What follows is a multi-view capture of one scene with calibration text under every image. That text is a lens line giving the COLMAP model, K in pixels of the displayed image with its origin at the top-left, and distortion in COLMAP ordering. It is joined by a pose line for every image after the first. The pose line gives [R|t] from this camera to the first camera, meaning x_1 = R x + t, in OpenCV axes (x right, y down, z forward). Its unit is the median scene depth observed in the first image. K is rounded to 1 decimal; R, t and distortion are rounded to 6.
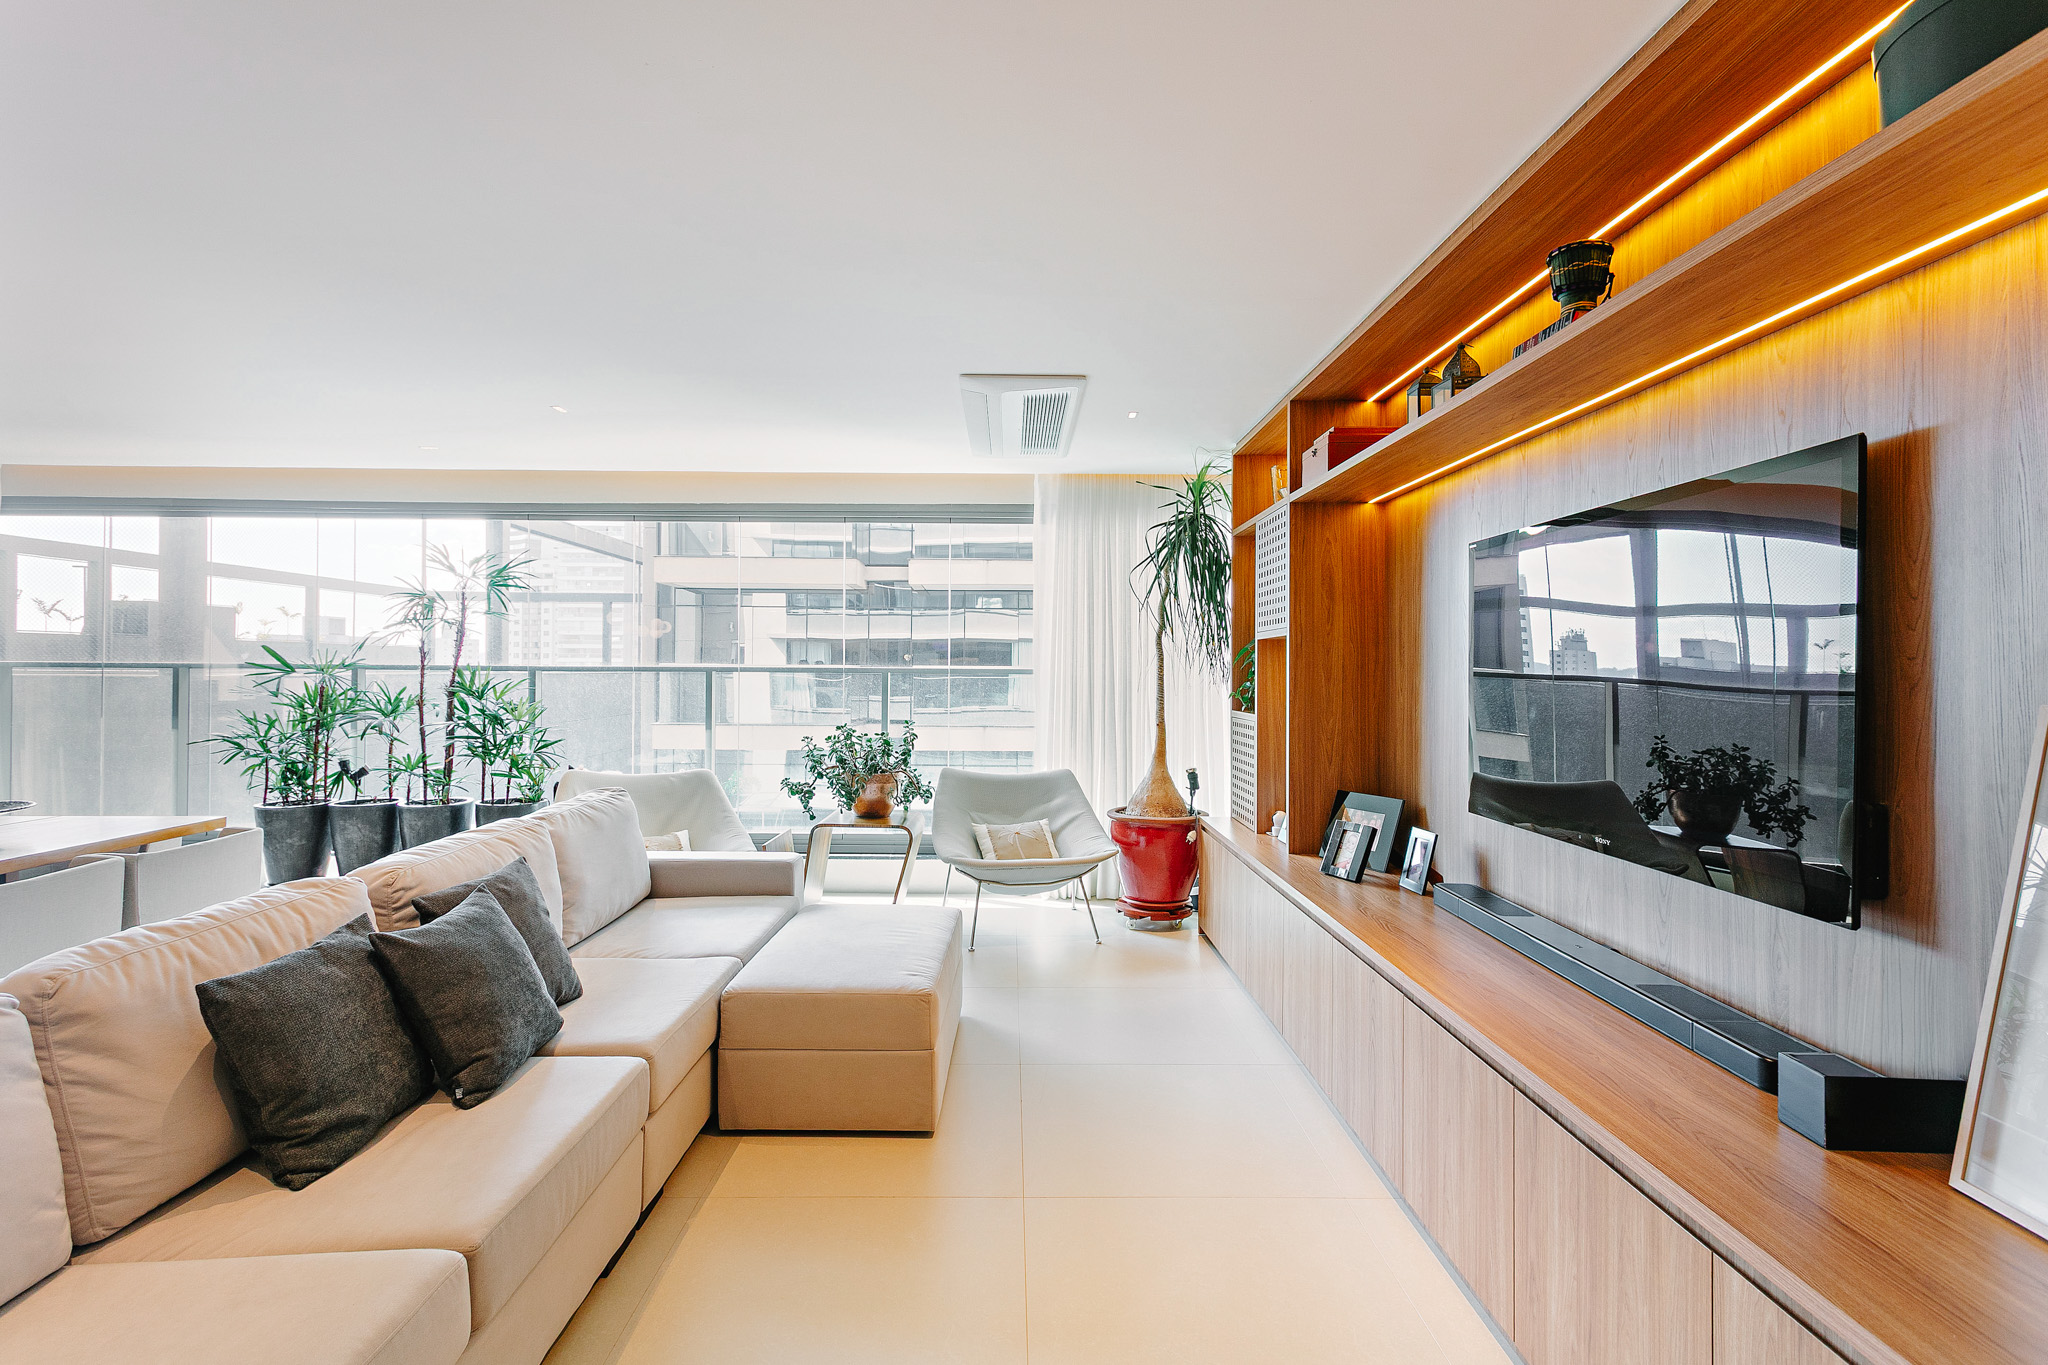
lens RADIAL K [[965.5, 0, 1018.6], [0, 965.5, 668.9], [0, 0, 1]] dist [-0.000551, -0.000245]
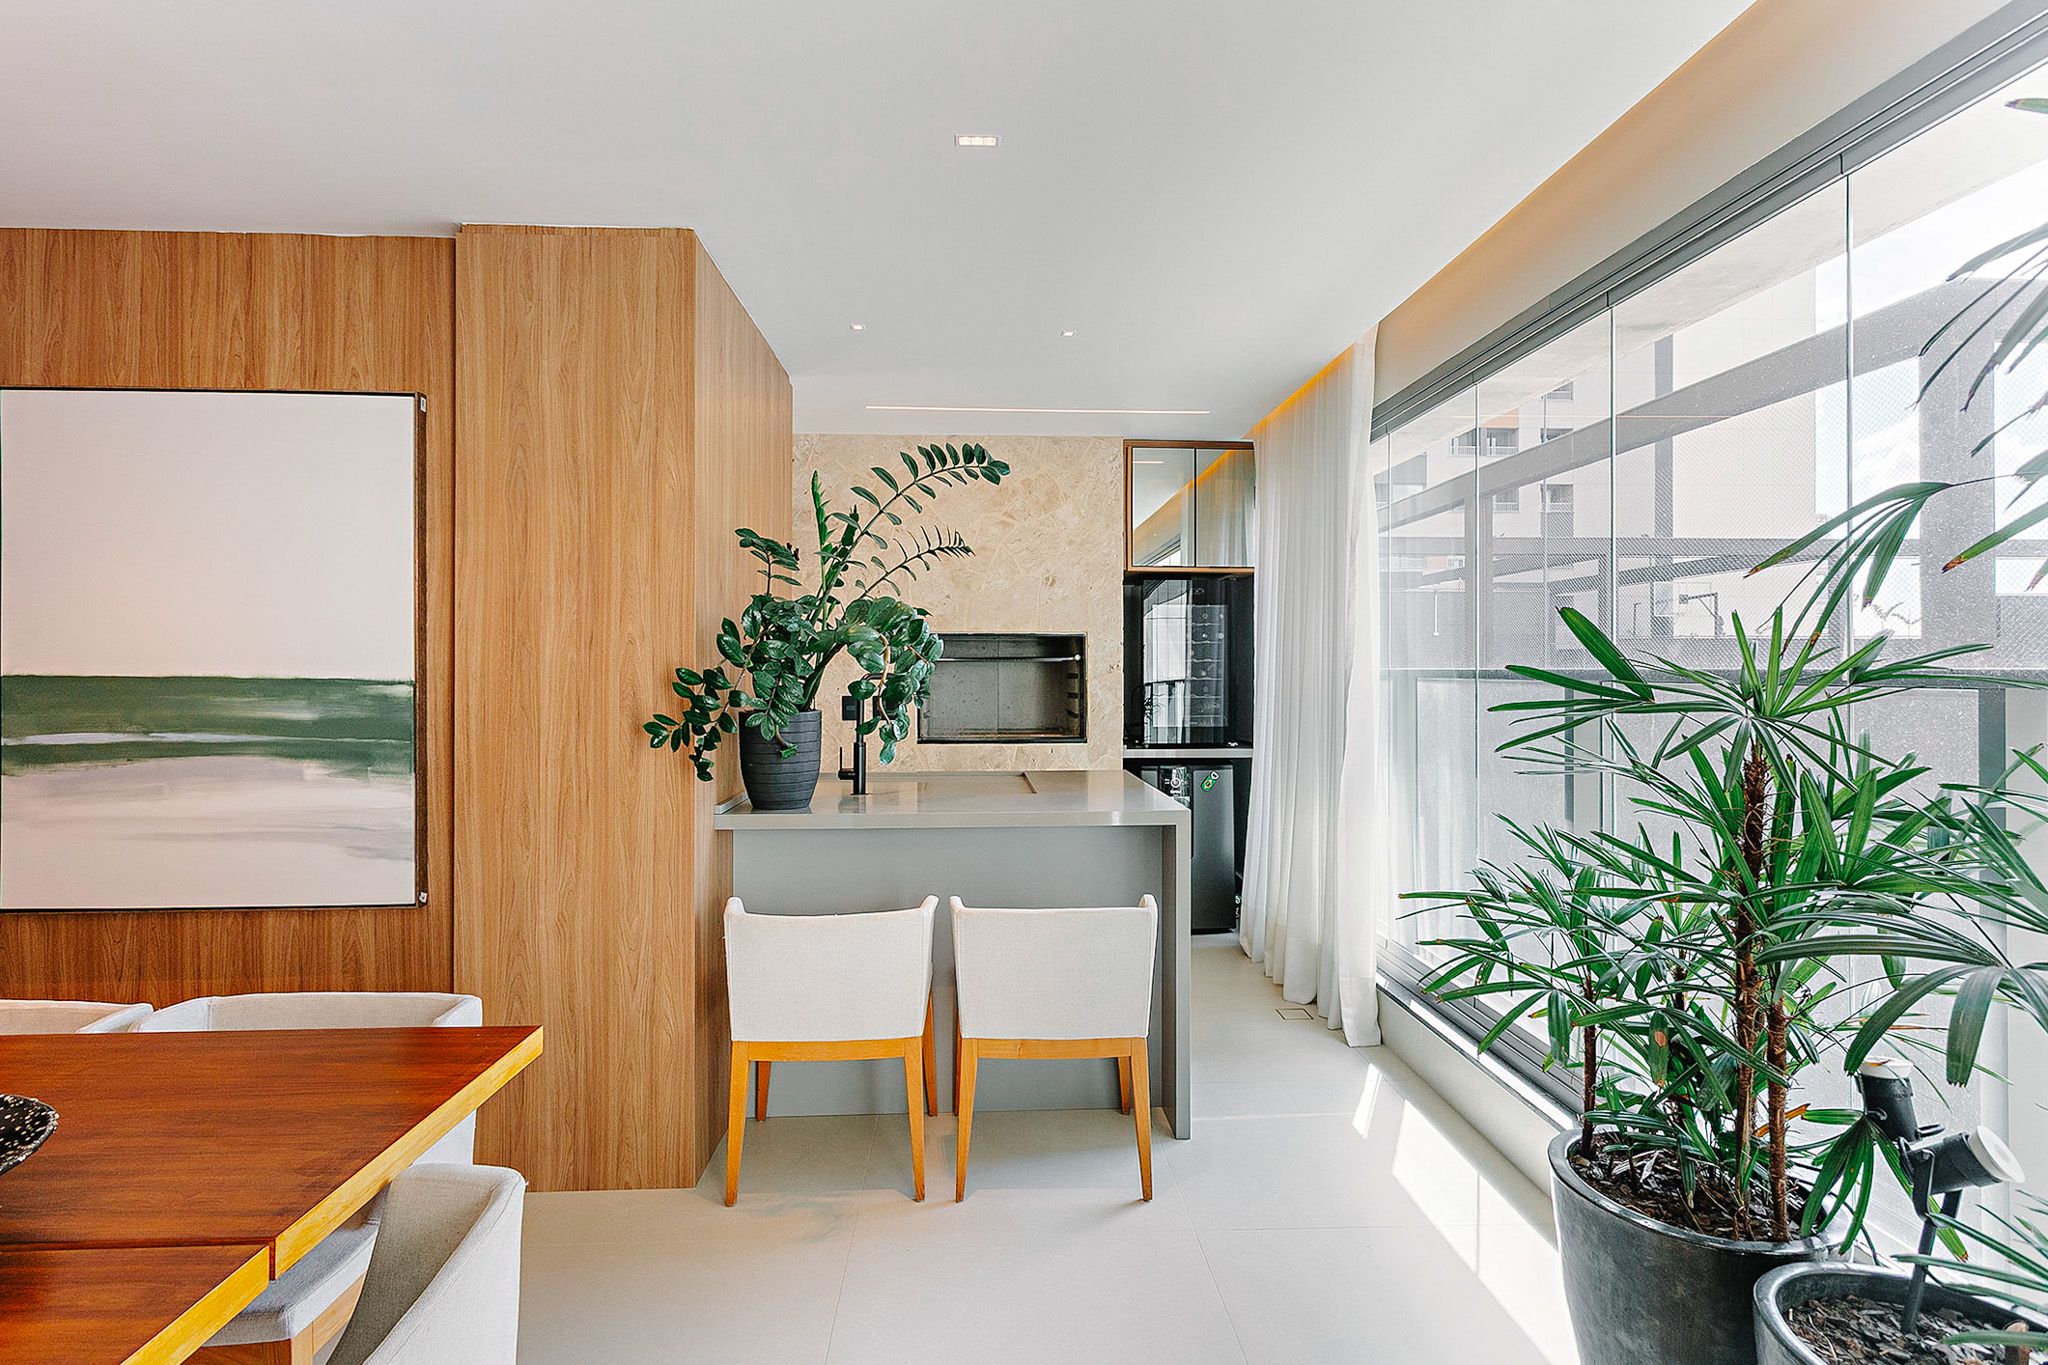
lens RADIAL K [[965.5, 0, 1018.6], [0, 965.5, 668.9], [0, 0, 1]] dist [-0.000551, -0.000245]
pose [[0.024983, -0.005315, -0.999674, -0.497739], [-0.000626, 0.999986, -0.005332, -0.005049], [0.999688, 0.000759, 0.024979, 0.834315]]
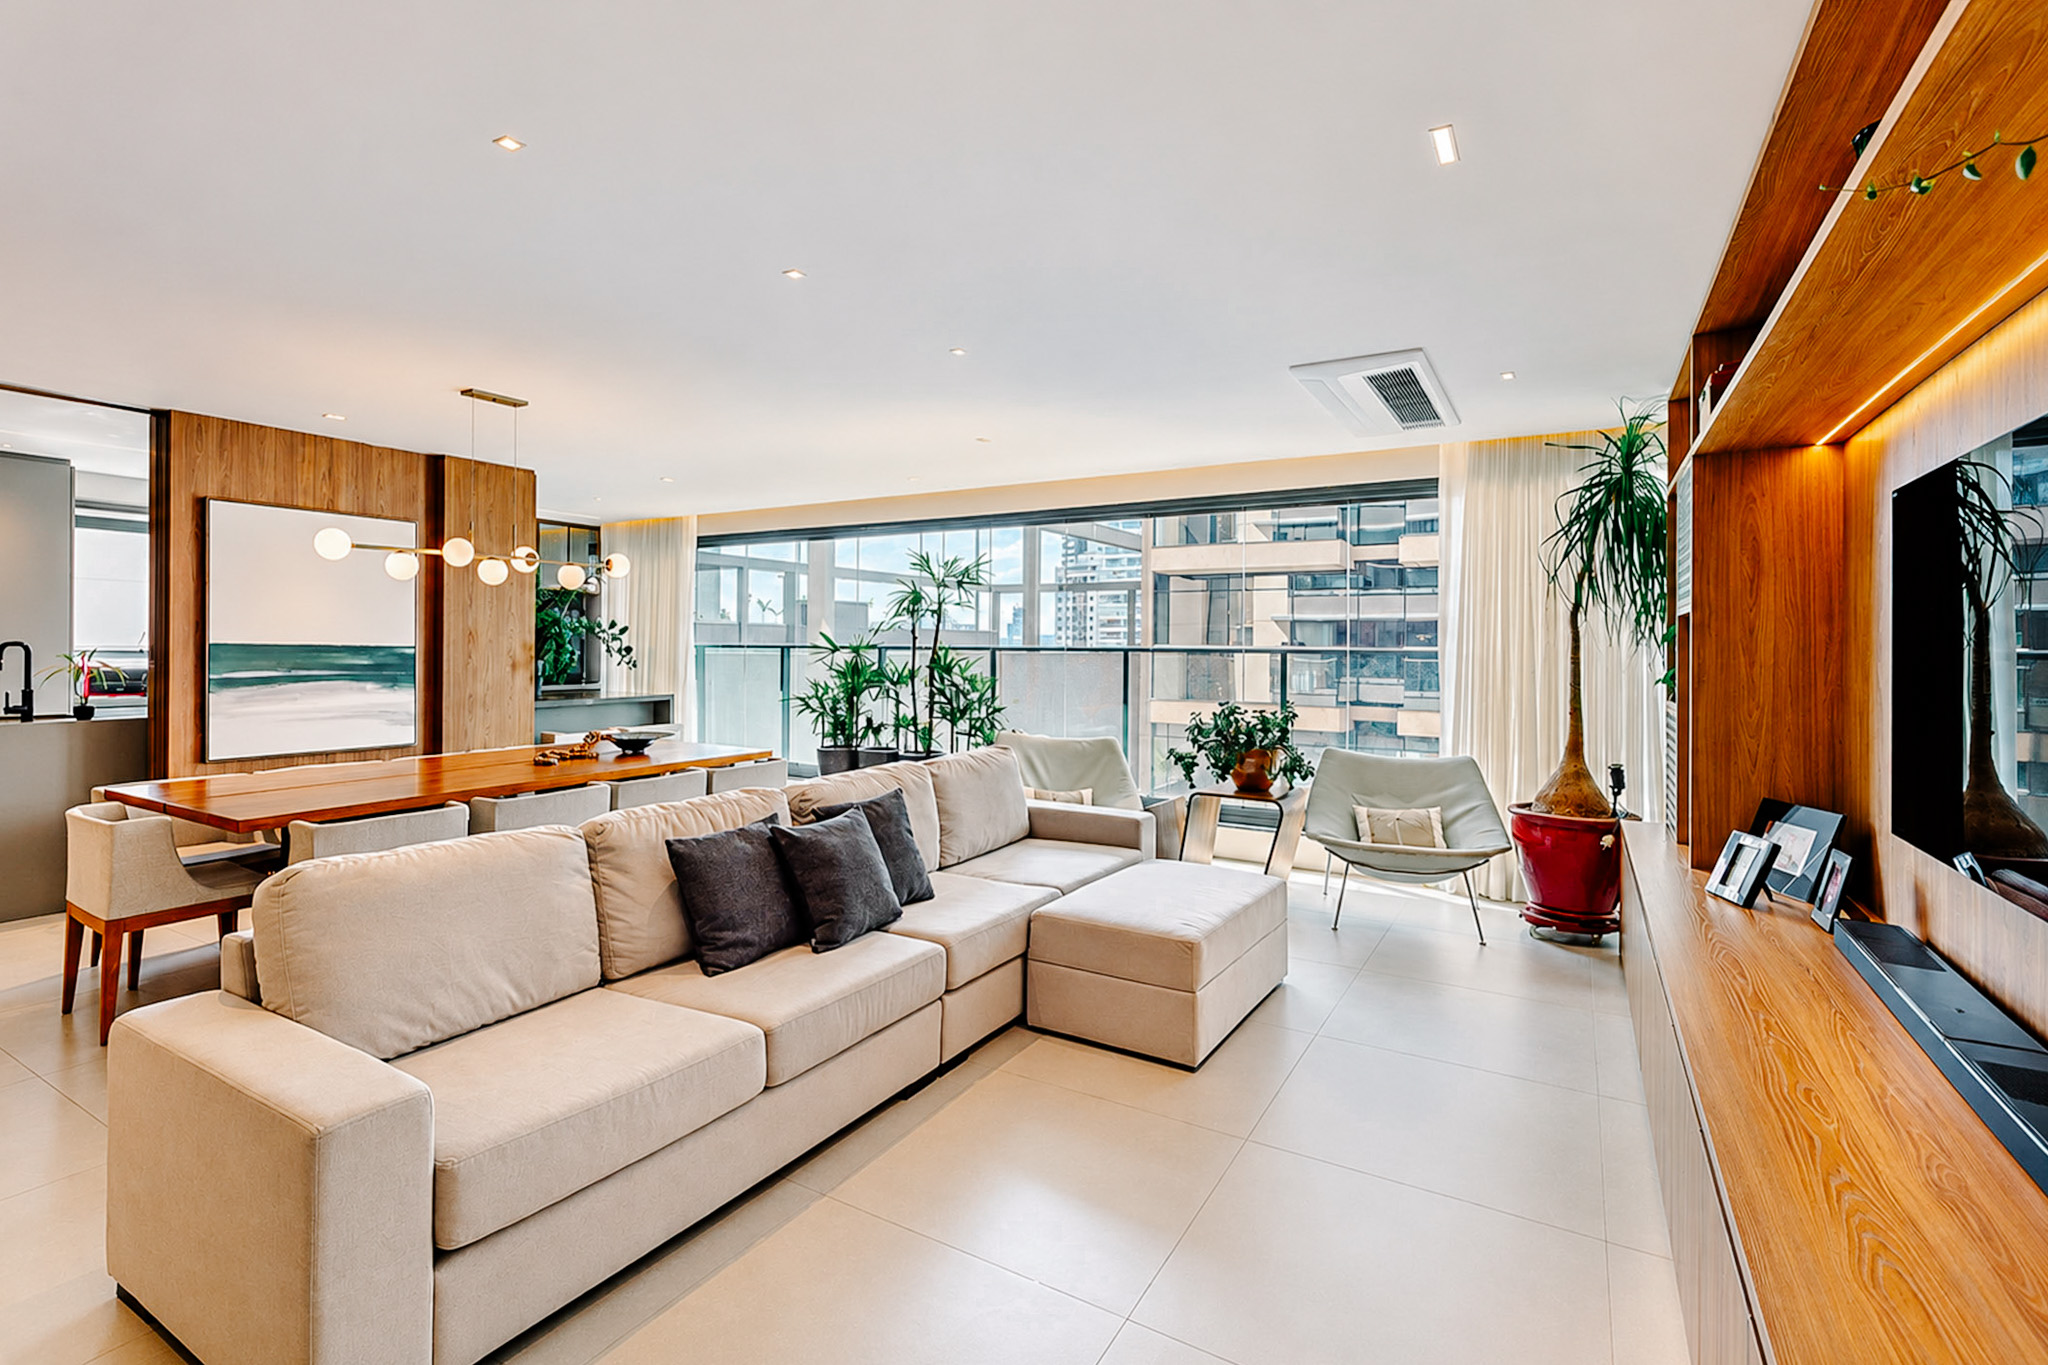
lens RADIAL K [[944.2, 0, 996.3], [0, 944.2, 641.6], [0, 0, 1]] dist [-0.000027, -0.000018]
pose [[0.848022, -0.002471, -0.529956, 0.156886], [-0.002377, 0.999961, -0.008466, 0.000391], [0.529956, 0.008439, 0.847983, -0.023003]]
